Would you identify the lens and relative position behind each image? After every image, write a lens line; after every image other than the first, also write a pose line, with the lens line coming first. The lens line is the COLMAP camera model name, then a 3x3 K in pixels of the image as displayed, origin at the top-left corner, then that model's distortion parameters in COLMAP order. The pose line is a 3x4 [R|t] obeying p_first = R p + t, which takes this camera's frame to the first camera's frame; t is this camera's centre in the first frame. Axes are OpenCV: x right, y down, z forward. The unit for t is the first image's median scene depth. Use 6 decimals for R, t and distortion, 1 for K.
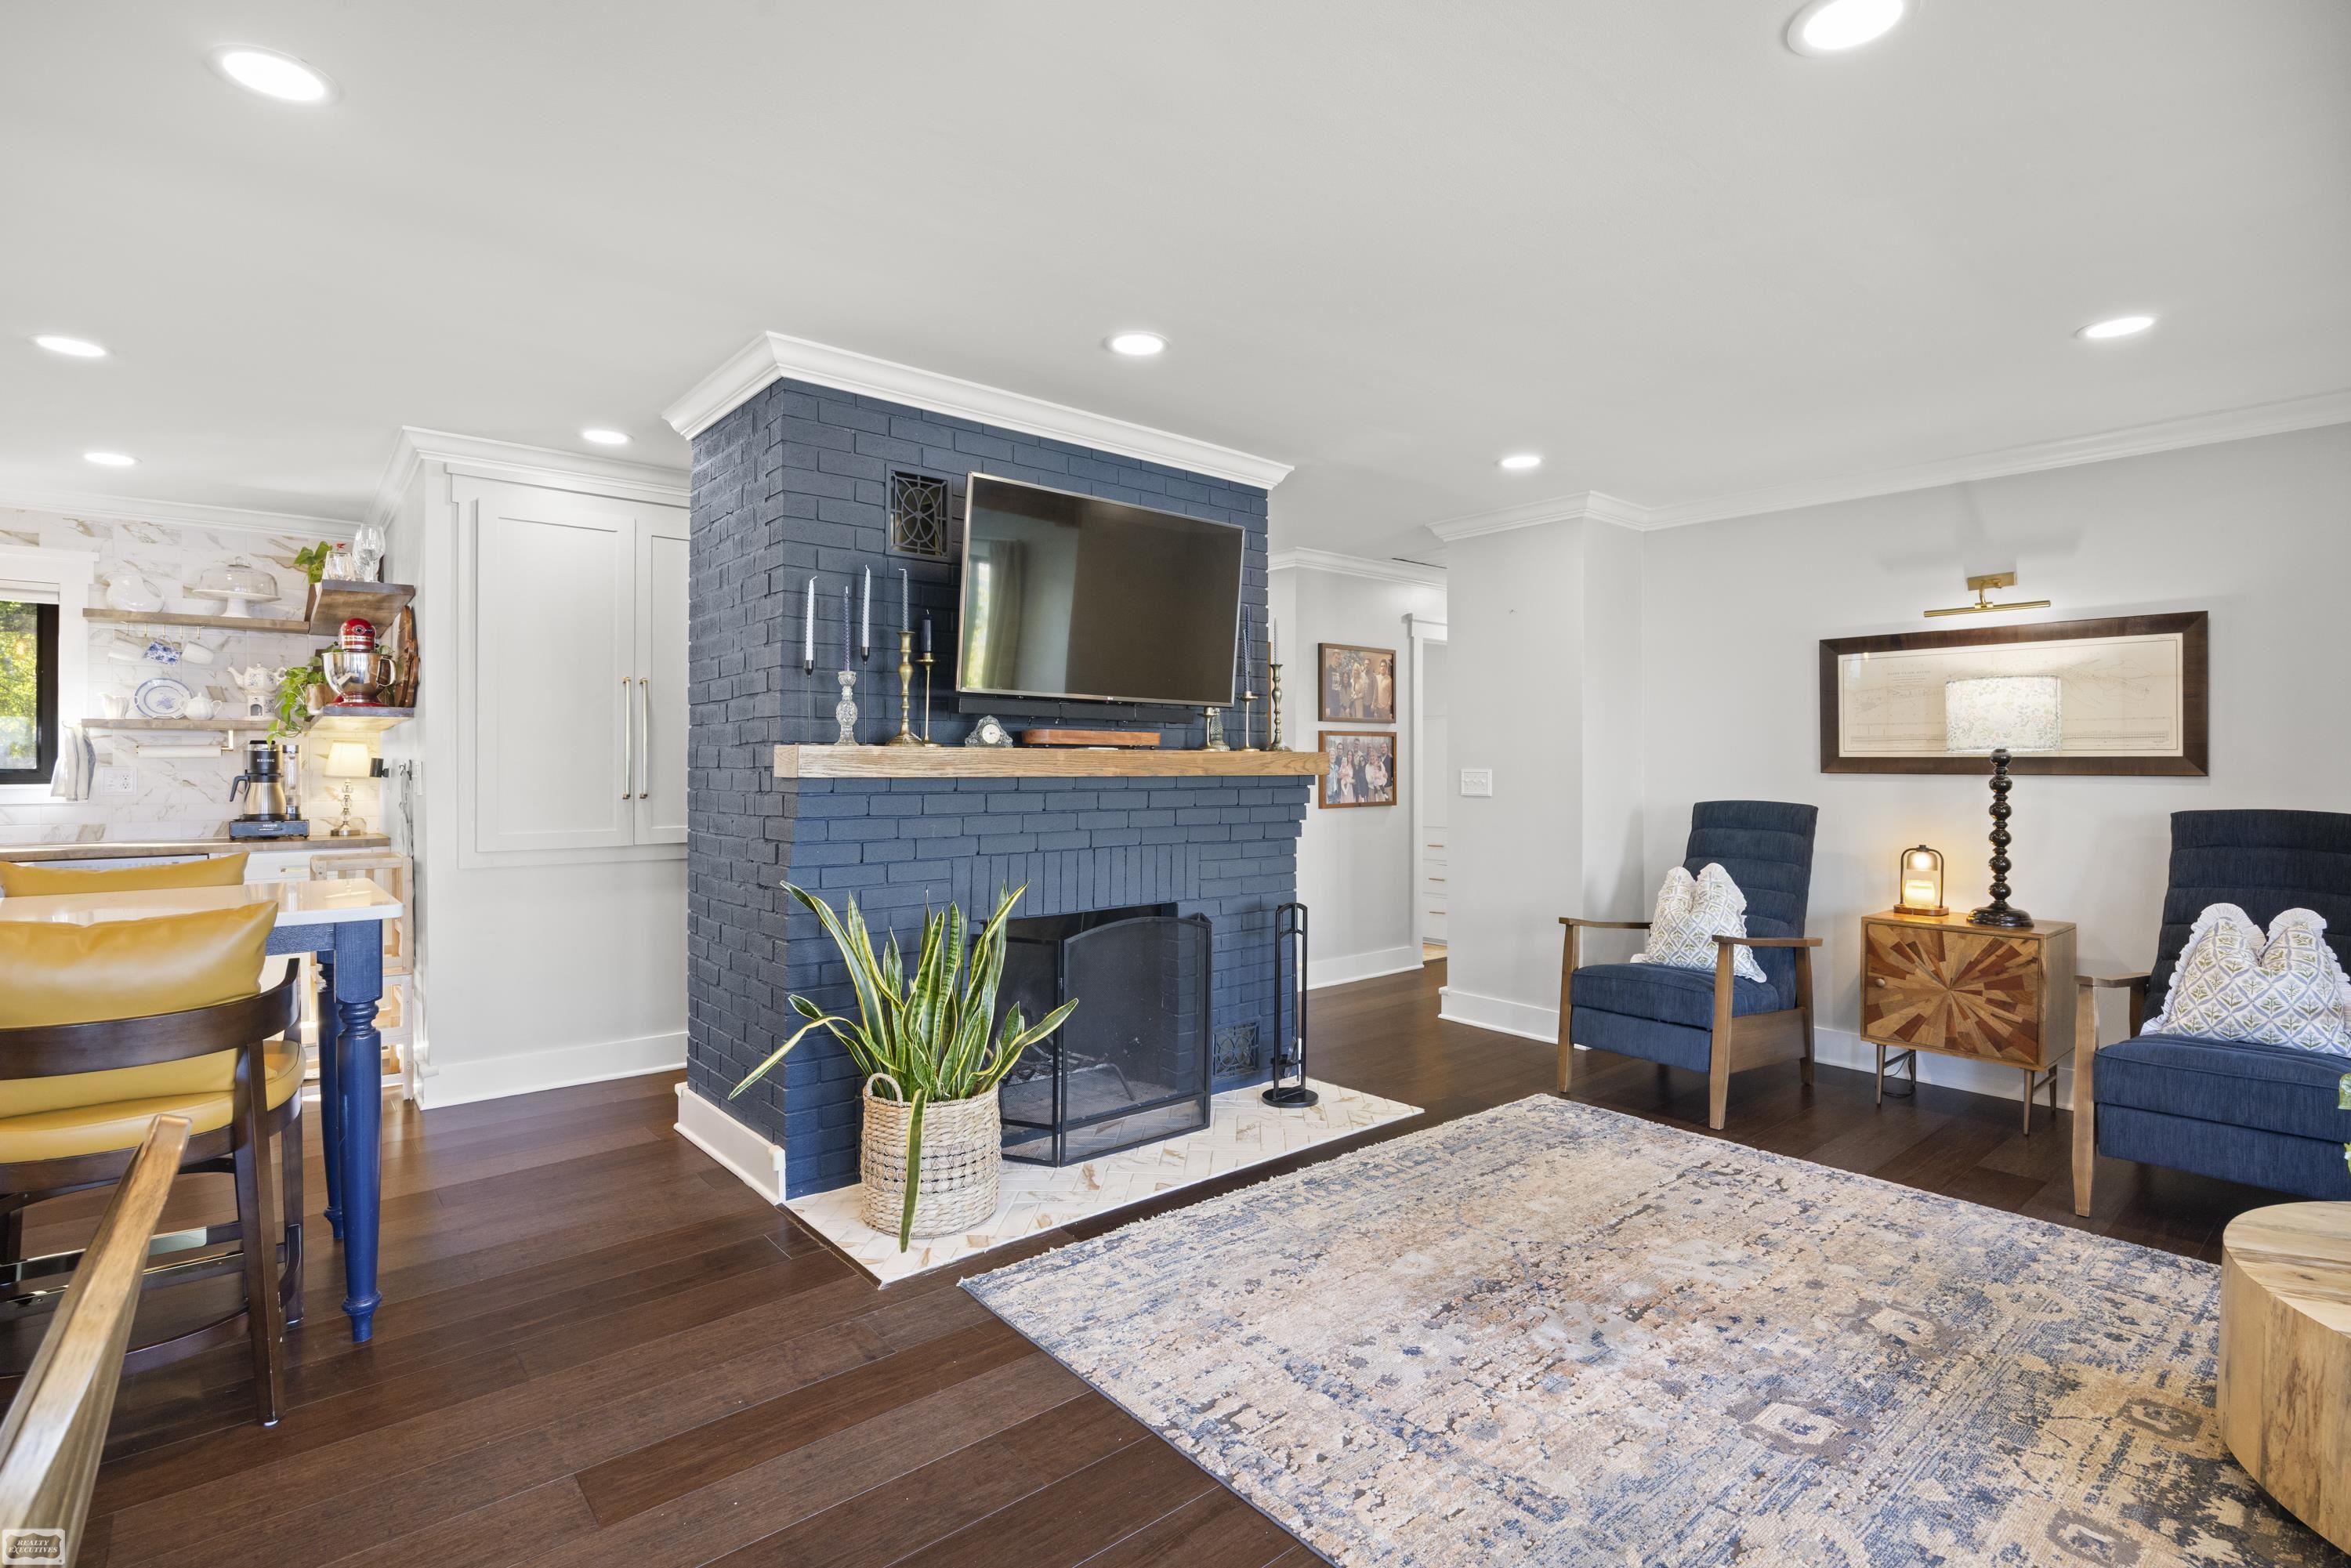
lens RADIAL K [[1127.2, 0, 1177.1], [0, 1127.2, 775.0], [0, 0, 1]] dist [0.004457, 0.000594]
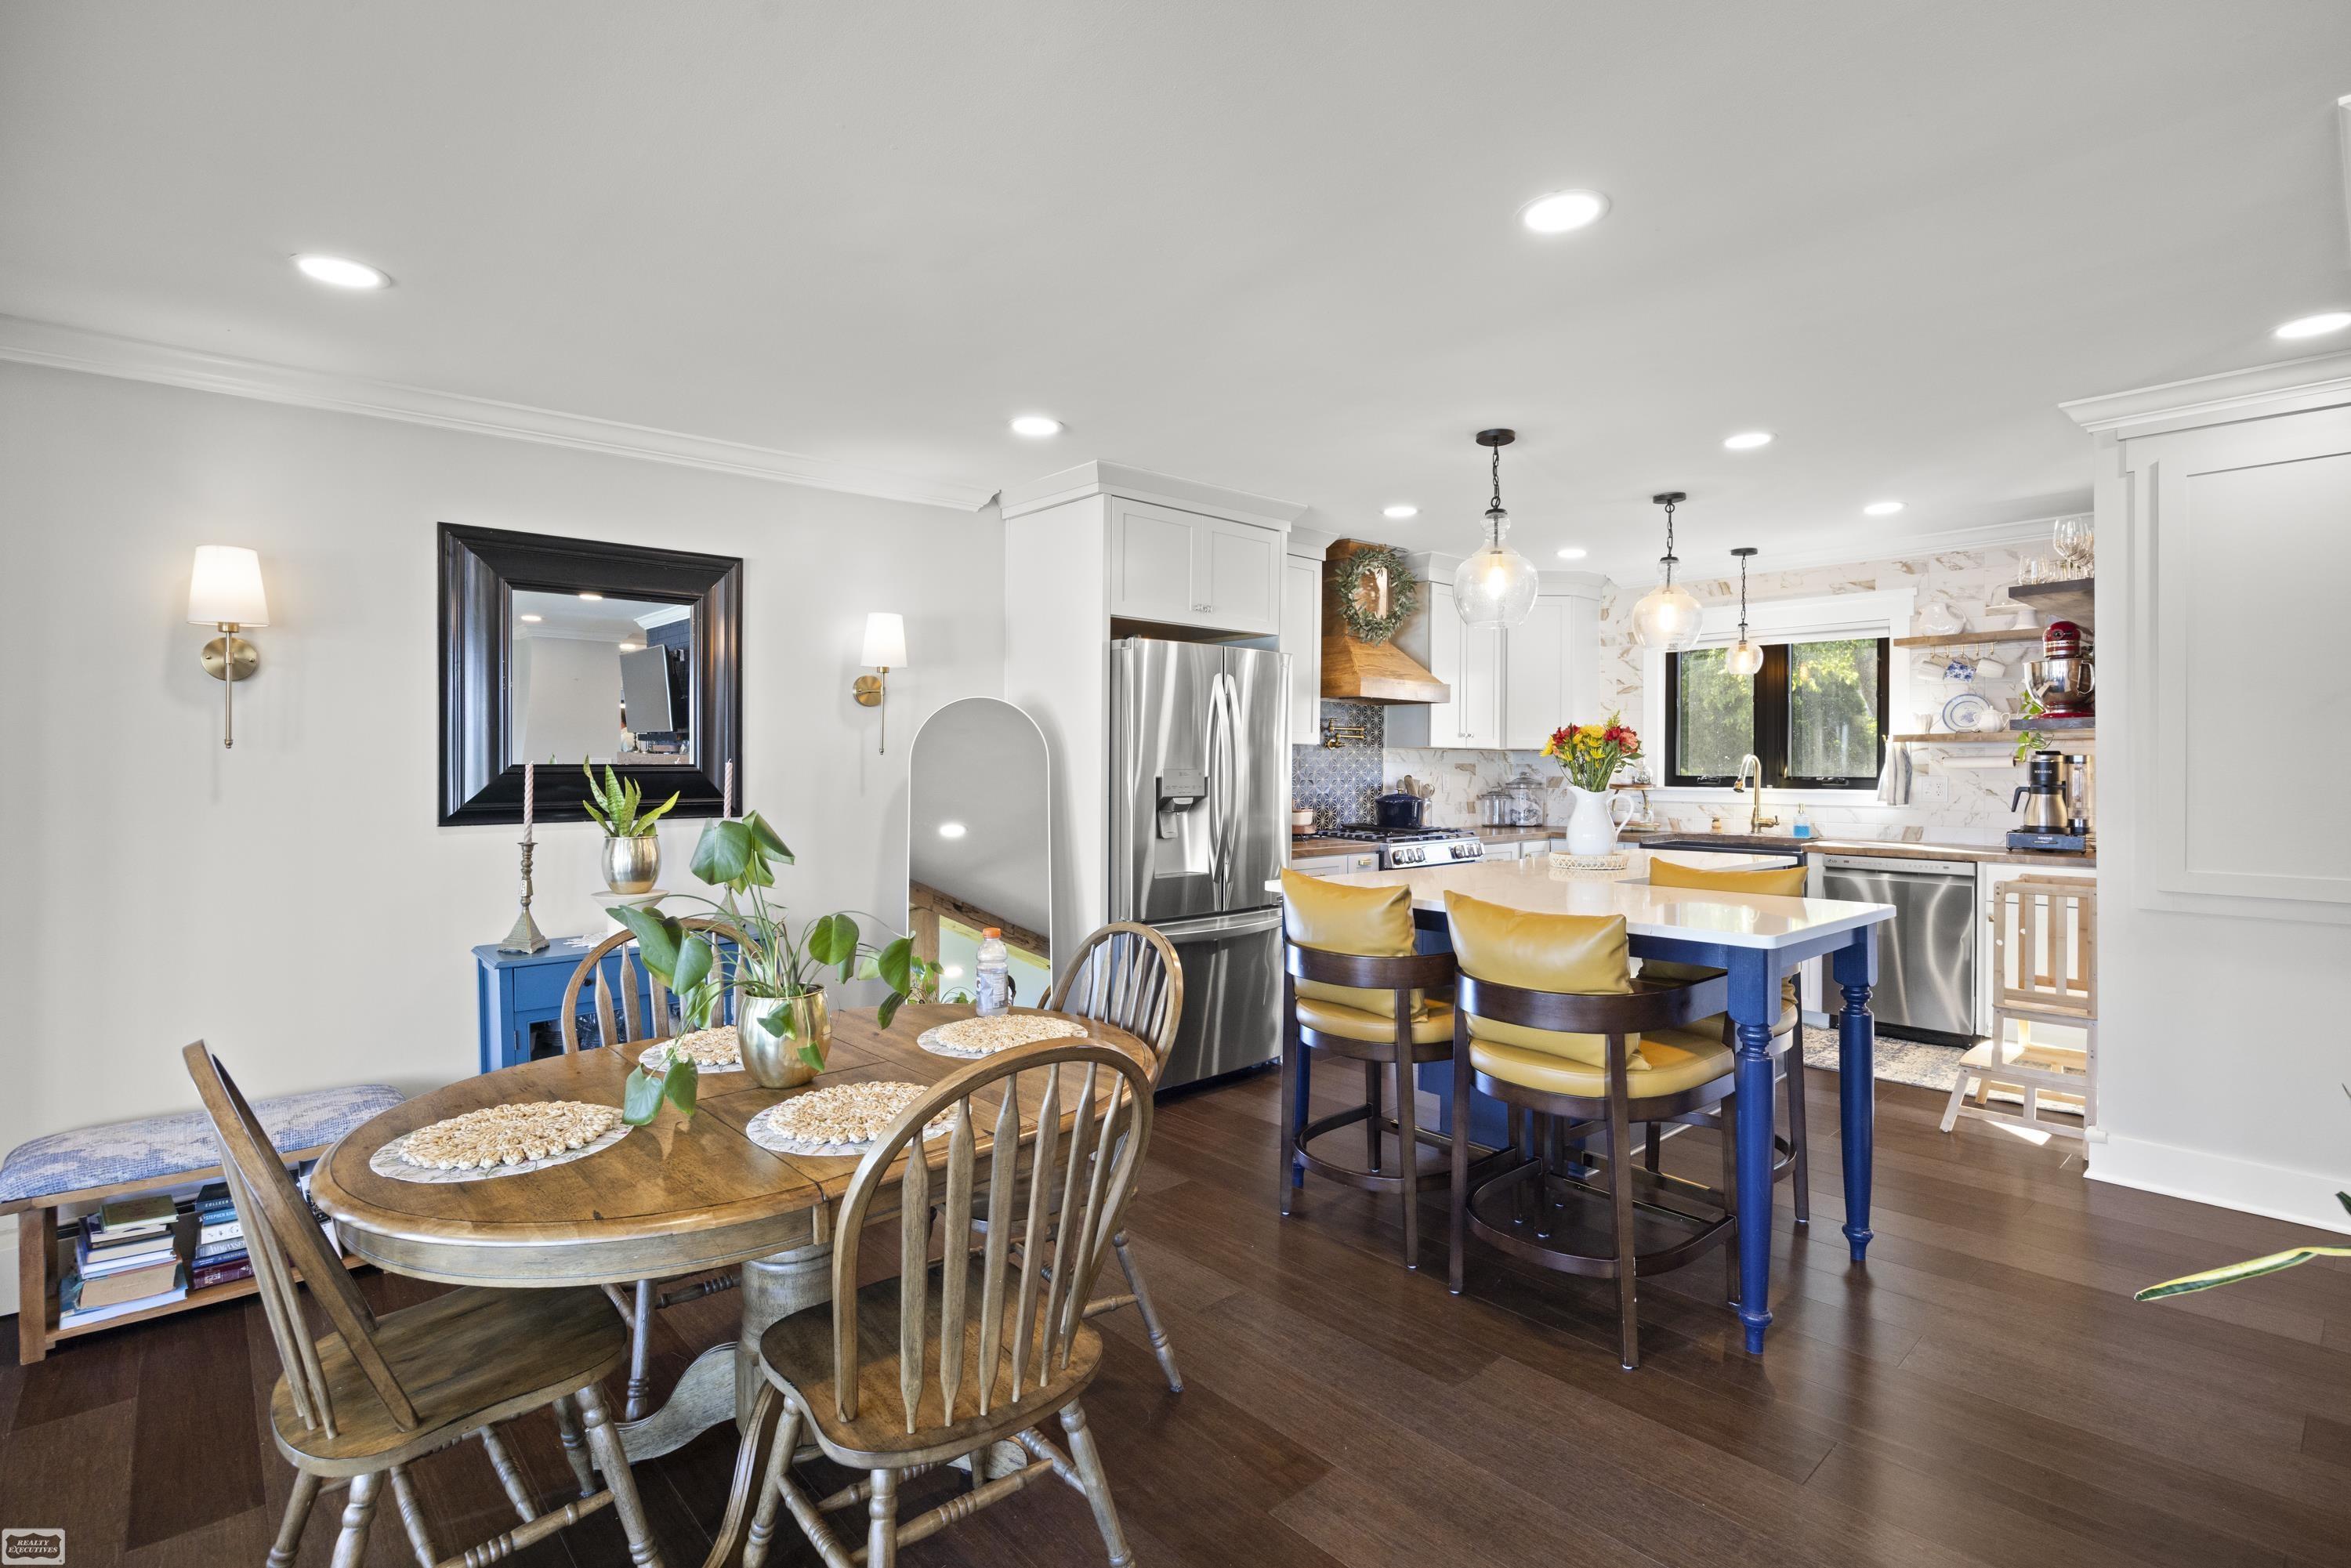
lens RADIAL K [[1127.2, 0, 1175.1], [0, 1127.2, 774.2], [0, 0, 1]] dist [0.004457, 0.000594]
pose [[0.044665, 0.011827, -0.998932, 0.143664], [-0.003636, 0.999925, 0.011676, -0.019757], [0.998995, 0.003111, 0.044705, 0.207935]]
